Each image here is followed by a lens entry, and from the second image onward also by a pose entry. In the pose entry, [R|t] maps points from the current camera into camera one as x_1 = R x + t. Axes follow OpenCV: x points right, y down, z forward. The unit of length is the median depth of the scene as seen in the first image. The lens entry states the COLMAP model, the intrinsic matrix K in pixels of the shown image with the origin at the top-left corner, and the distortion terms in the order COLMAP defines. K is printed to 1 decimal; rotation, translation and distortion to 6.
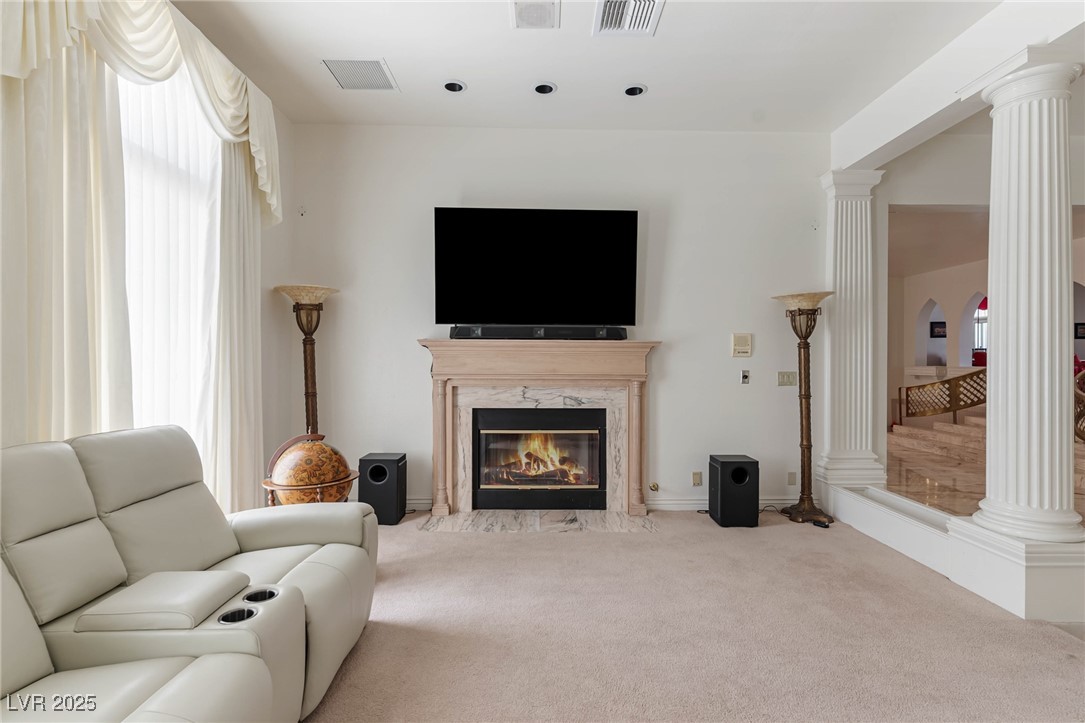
lens RADIAL K [[529.6, 0, 551.4], [0, 529.6, 359.1], [0, 0, 1]] dist [0.004567, -0.001417]
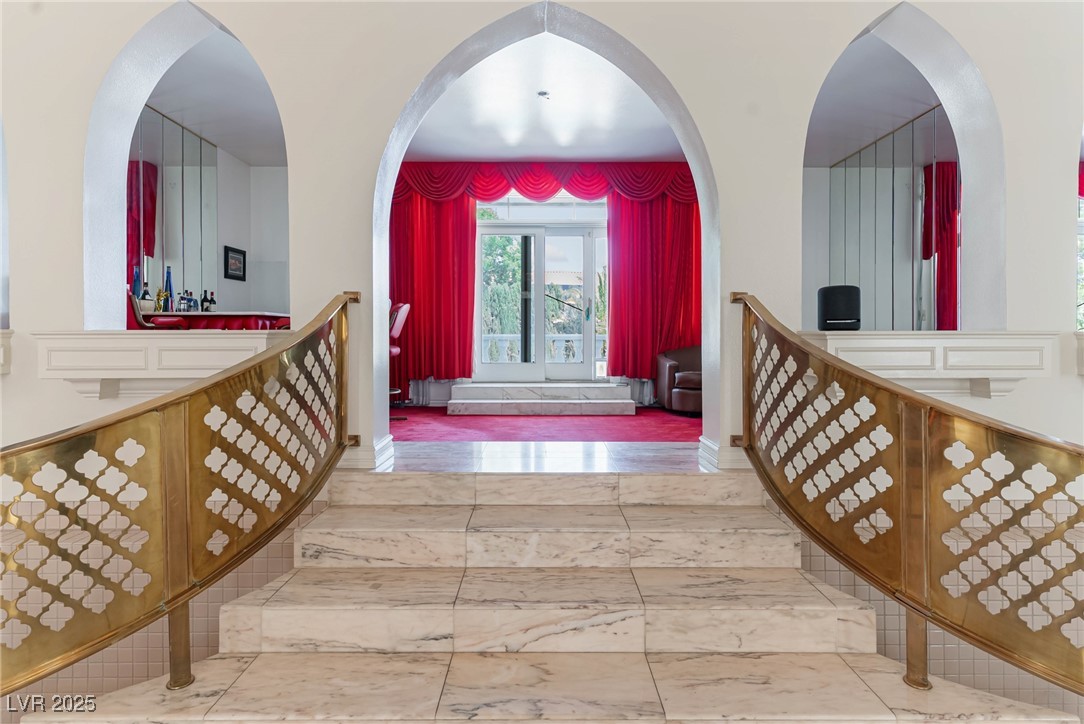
lens RADIAL K [[566.8, 0, 542.4], [0, 566.8, 336.0], [0, 0, 1]] dist [0.004943, 0.000033]
pose [[0.018075, -0.002597, 0.999833, 1.247959], [-0.004138, 0.999988, 0.002672, 0.035270], [-0.999828, -0.004185, 0.018064, 1.874093]]
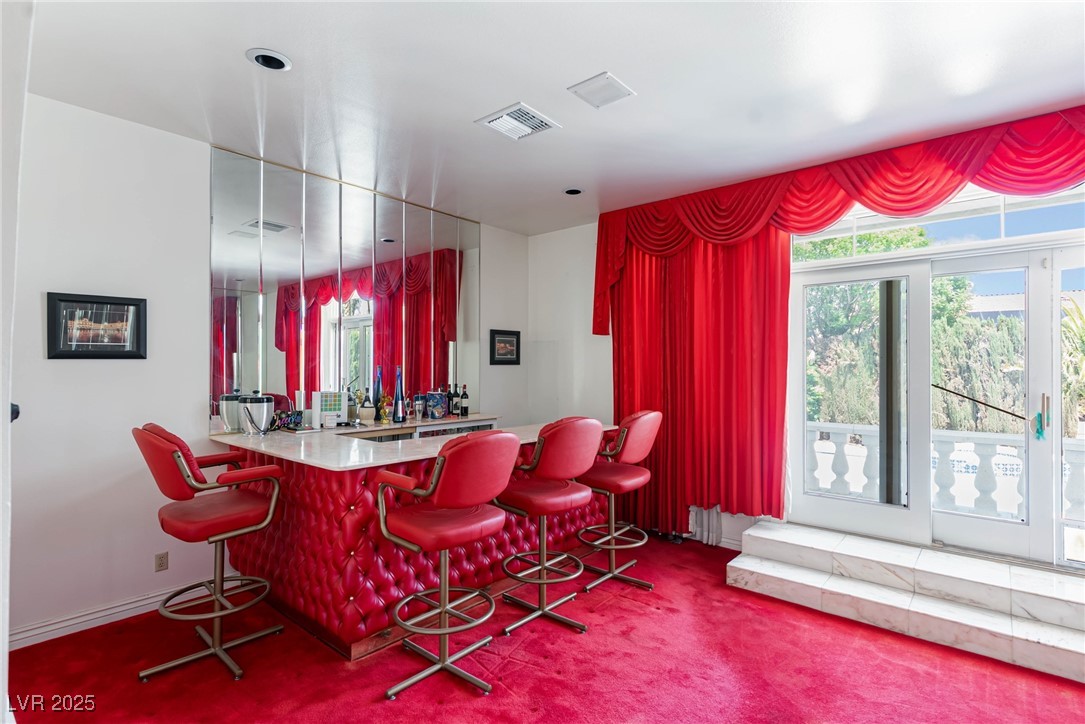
lens RADIAL K [[529.6, 0, 541.1], [0, 529.6, 366.2], [0, 0, 1]] dist [0.004567, -0.001417]
pose [[0.667721, 0.001587, 0.744410, 1.828126], [-0.003271, 0.999994, 0.000802, -0.100734], [-0.744404, -0.002970, 0.667723, 1.800262]]
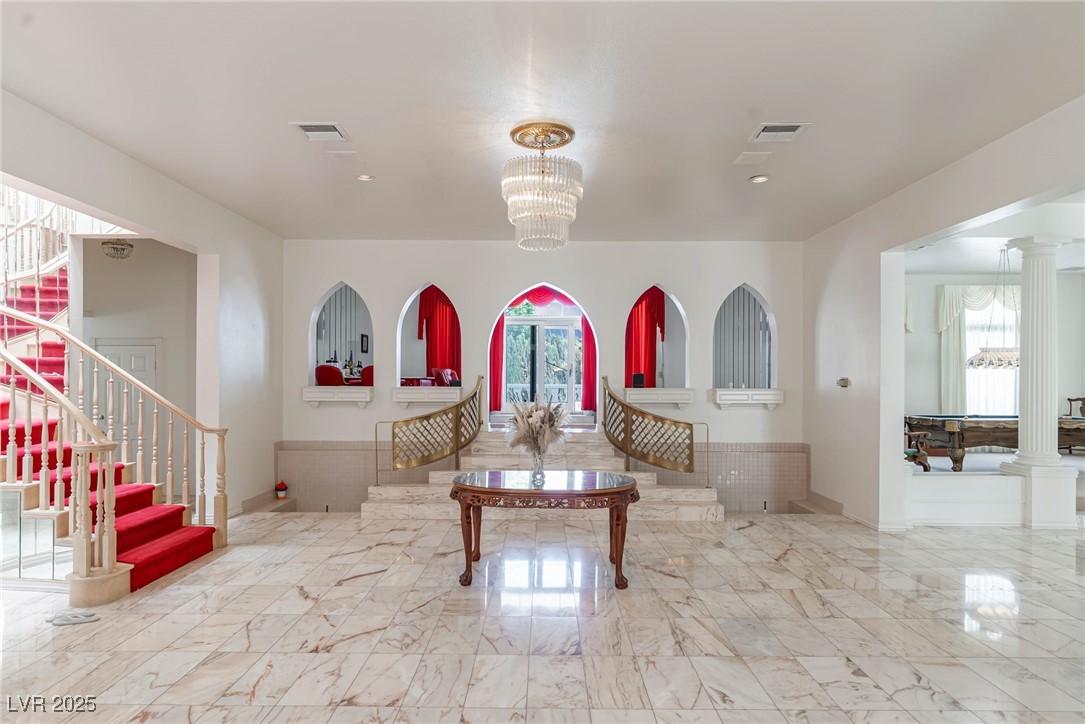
lens RADIAL K [[652.3, 0, 538.0], [0, 652.3, 376.7], [0, 0, 1]] dist [-0.019626, 0.012524]
pose [[0.029476, 0.002831, 0.999561, -0.175766], [-0.009040, 0.999956, -0.002566, 0.003764], [-0.999525, -0.008960, 0.029501, 1.836971]]
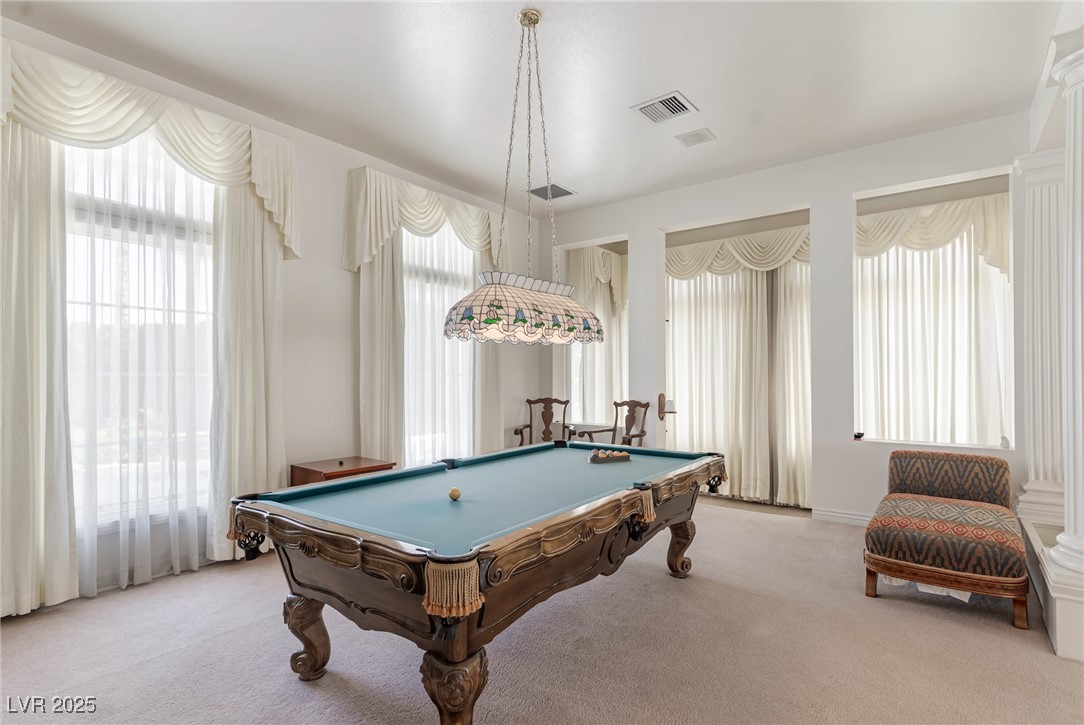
lens RADIAL K [[529.1, 0, 543.8], [0, 529.1, 374.7], [0, 0, 1]] dist [0.004567, -0.001417]
pose [[-0.782488, 0.001245, 0.622664, 1.588848], [-0.002131, 0.999987, -0.004678, 0.004665], [-0.622662, -0.004988, -0.782475, 0.855812]]
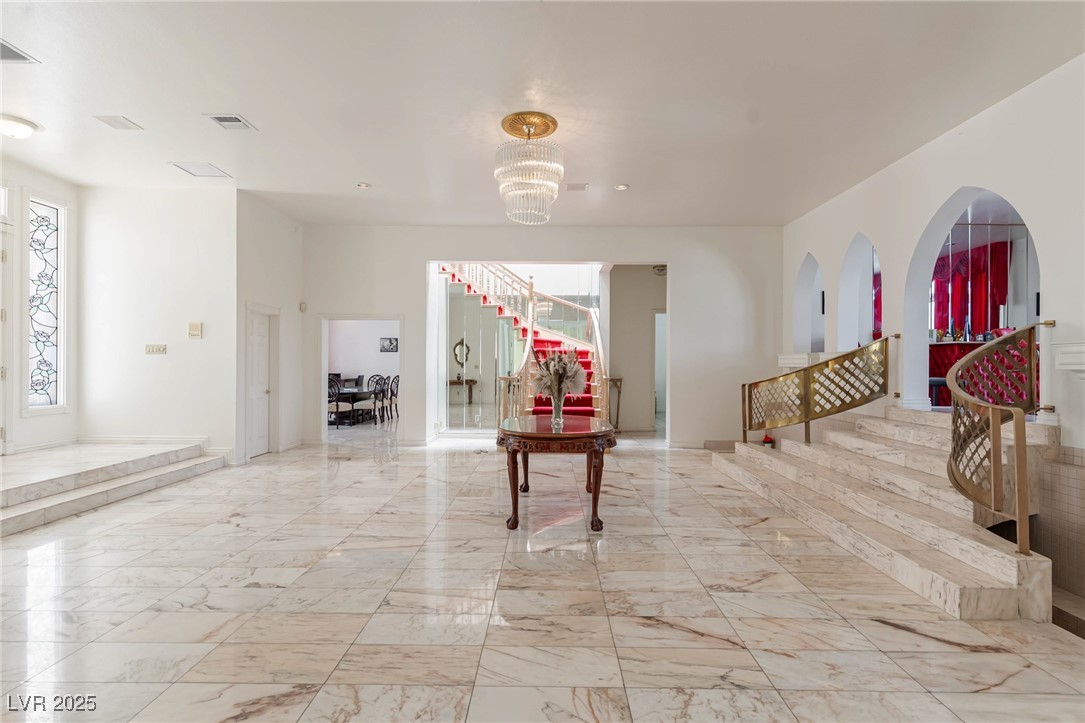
lens RADIAL K [[529.6, 0, 546.0], [0, 529.6, 365.0], [0, 0, 1]] dist [0.004567, -0.001417]
pose [[0.999562, 0.001521, -0.029566, 1.005913], [-0.001404, 0.999991, 0.004009, 0.064188], [0.029572, -0.003966, 0.999555, 0.802216]]
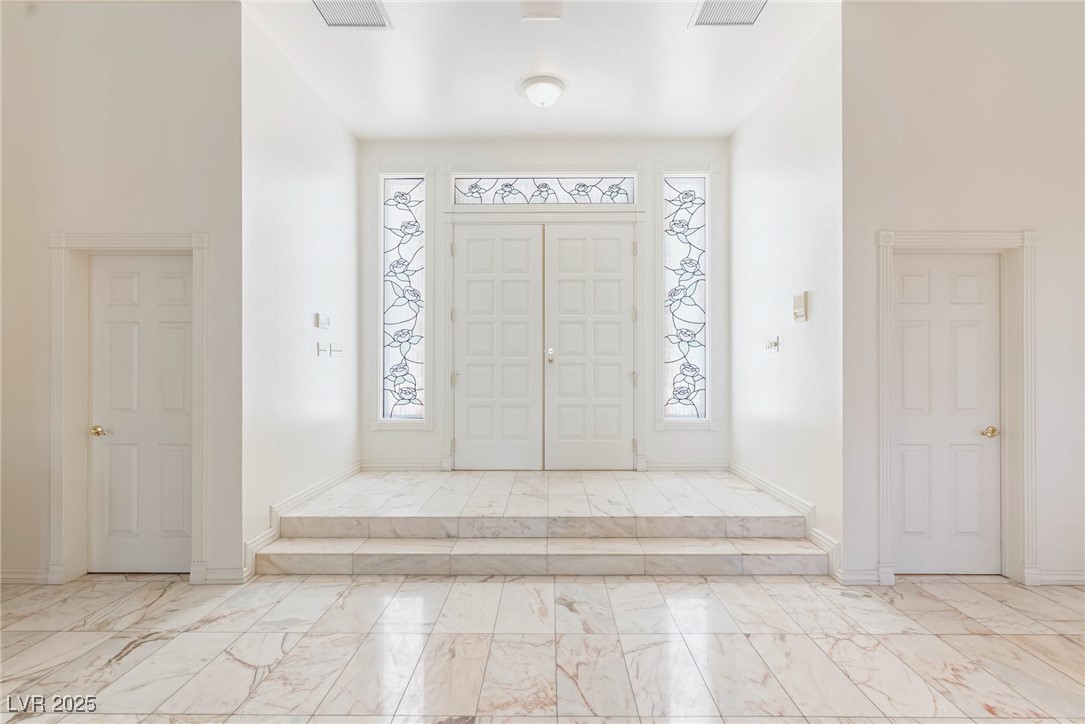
lens RADIAL K [[529.6, 0, 545.3], [0, 529.6, 364.8], [0, 0, 1]] dist [0.004567, -0.001417]
pose [[-0.032578, -0.006514, -0.999448, 0.815417], [0.003836, 0.999971, -0.006643, 0.067884], [0.999462, -0.004051, -0.032552, 1.869809]]
